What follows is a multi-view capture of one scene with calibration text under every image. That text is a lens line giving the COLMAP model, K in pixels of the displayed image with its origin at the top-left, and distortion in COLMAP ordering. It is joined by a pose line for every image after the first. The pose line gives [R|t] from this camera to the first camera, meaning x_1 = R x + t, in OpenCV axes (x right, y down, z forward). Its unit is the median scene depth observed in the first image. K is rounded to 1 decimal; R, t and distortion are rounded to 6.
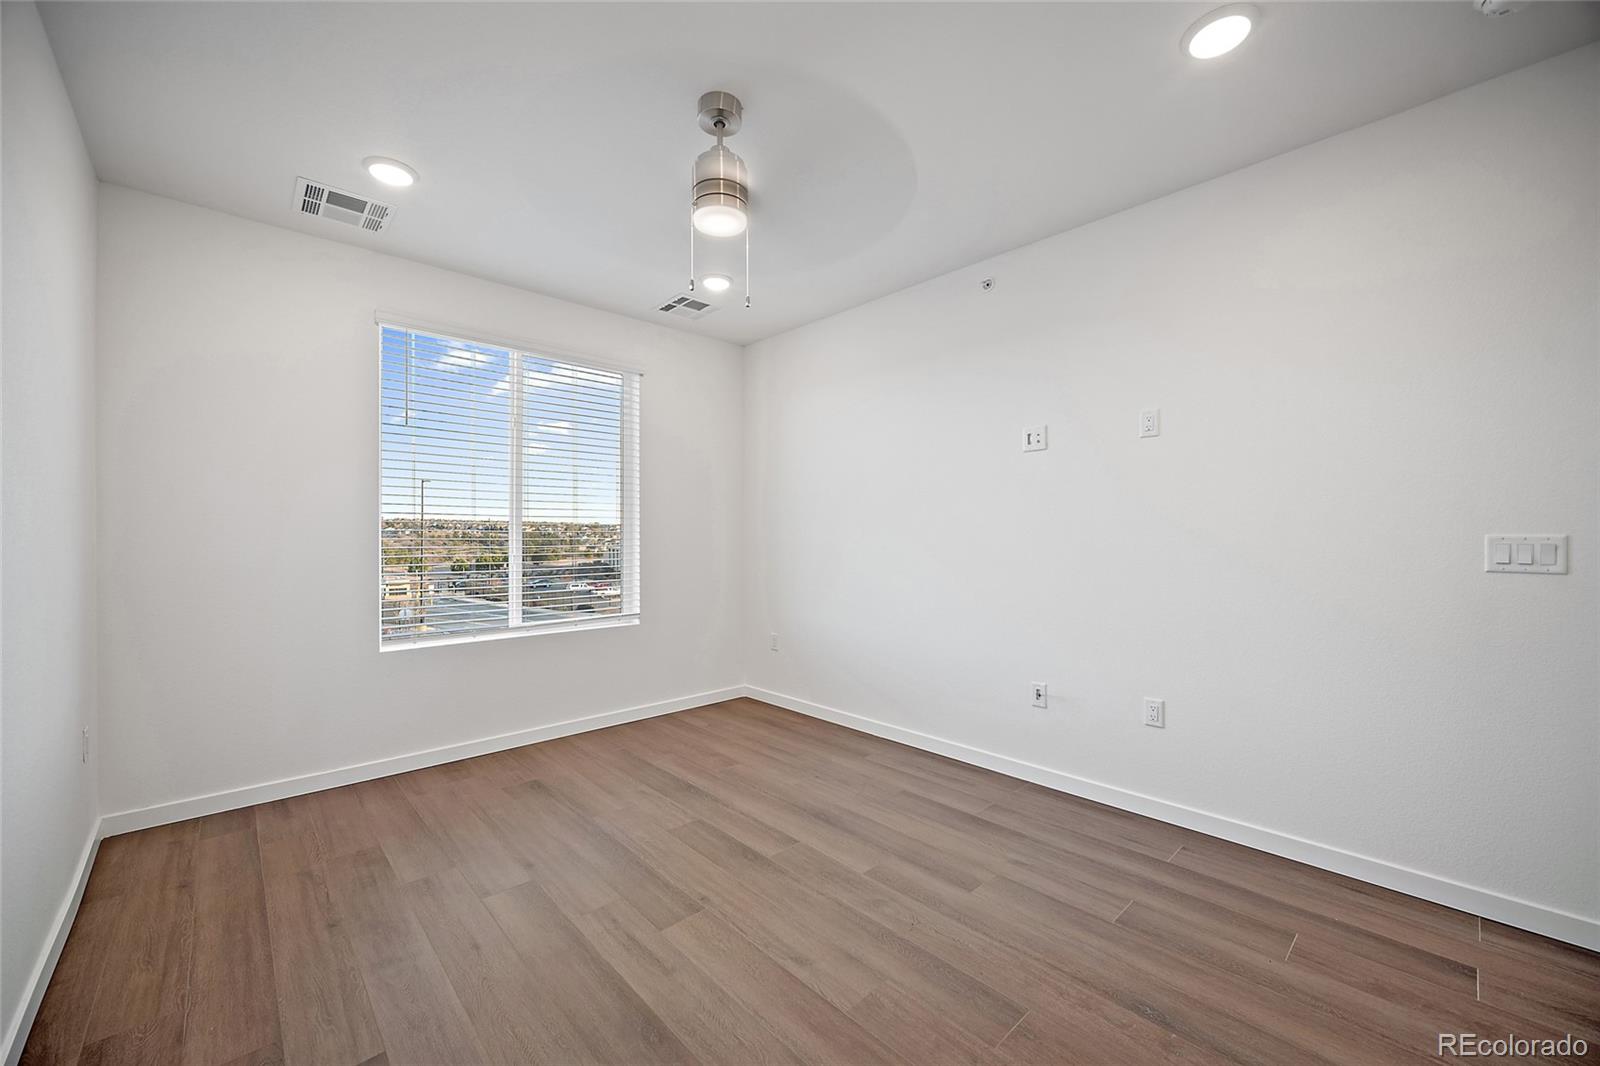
lens RADIAL K [[626.4, 0, 796.3], [0, 626.4, 537.9], [0, 0, 1]] dist [-0.000679, -0.000009]
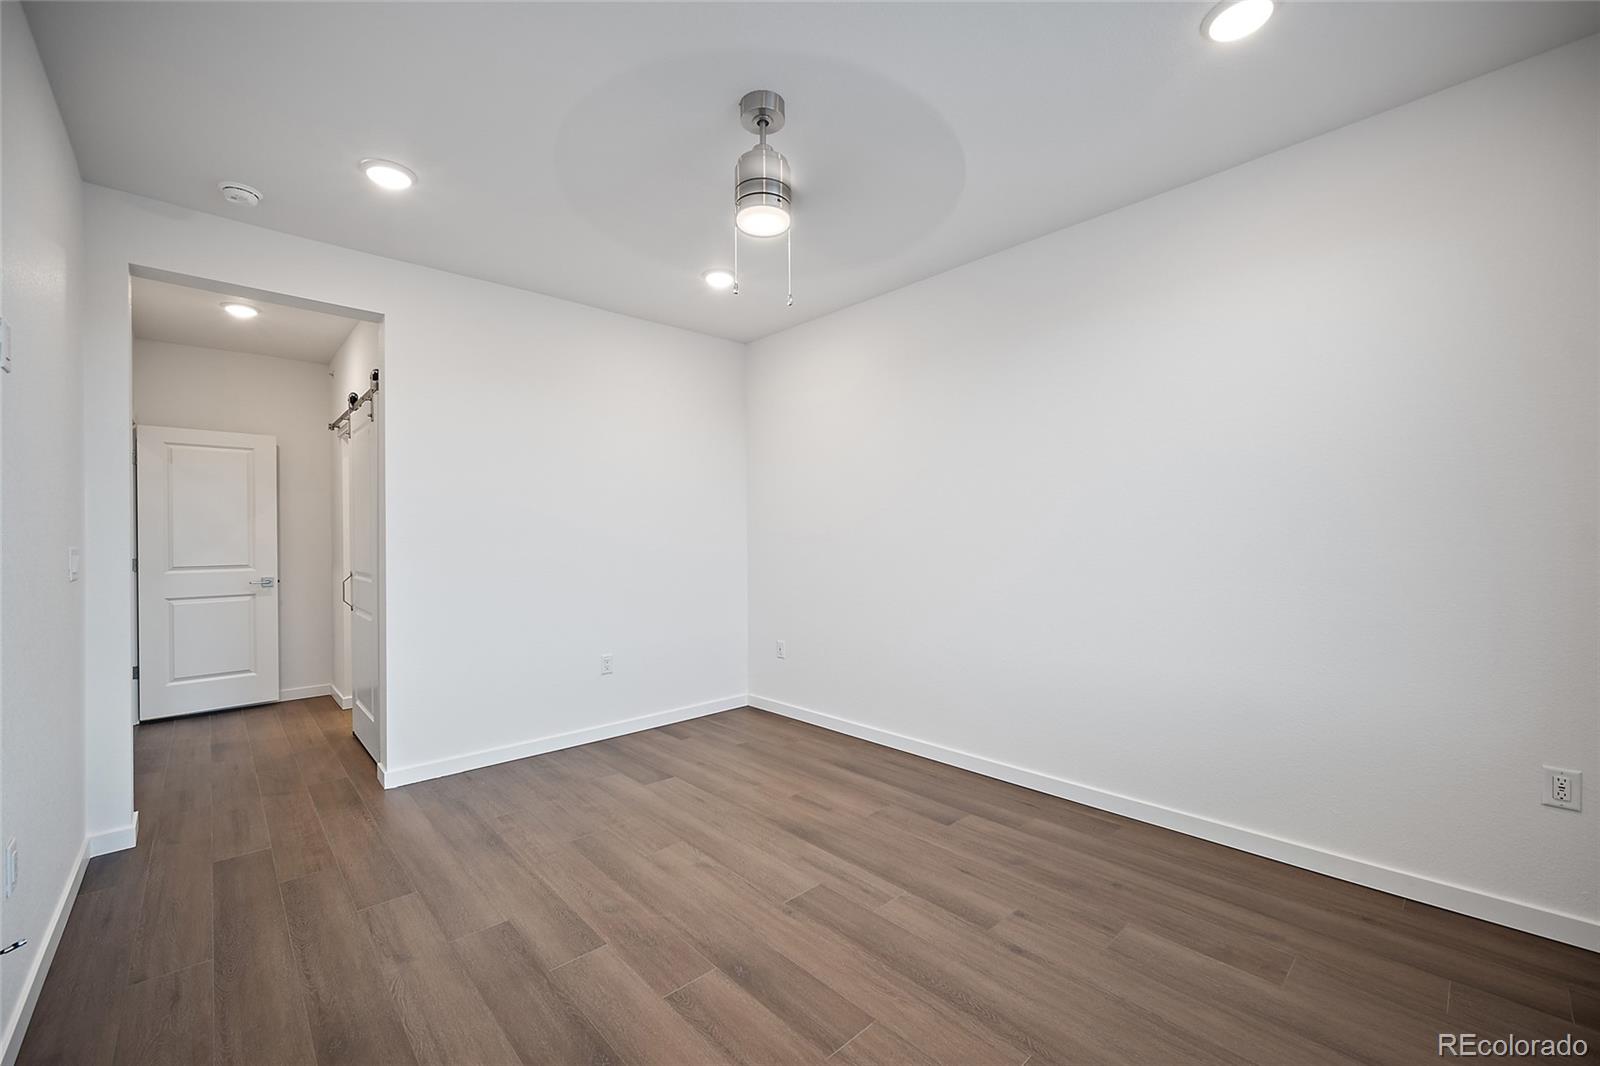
lens RADIAL K [[626.4, 0, 796.3], [0, 626.4, 537.9], [0, 0, 1]] dist [-0.000679, -0.000009]
pose [[-0.999928, 0.011984, -0.000427, -0.165452], [0.011984, 0.999928, 0.000688, -0.007211], [0.000435, 0.000683, -1.000000, 1.972246]]
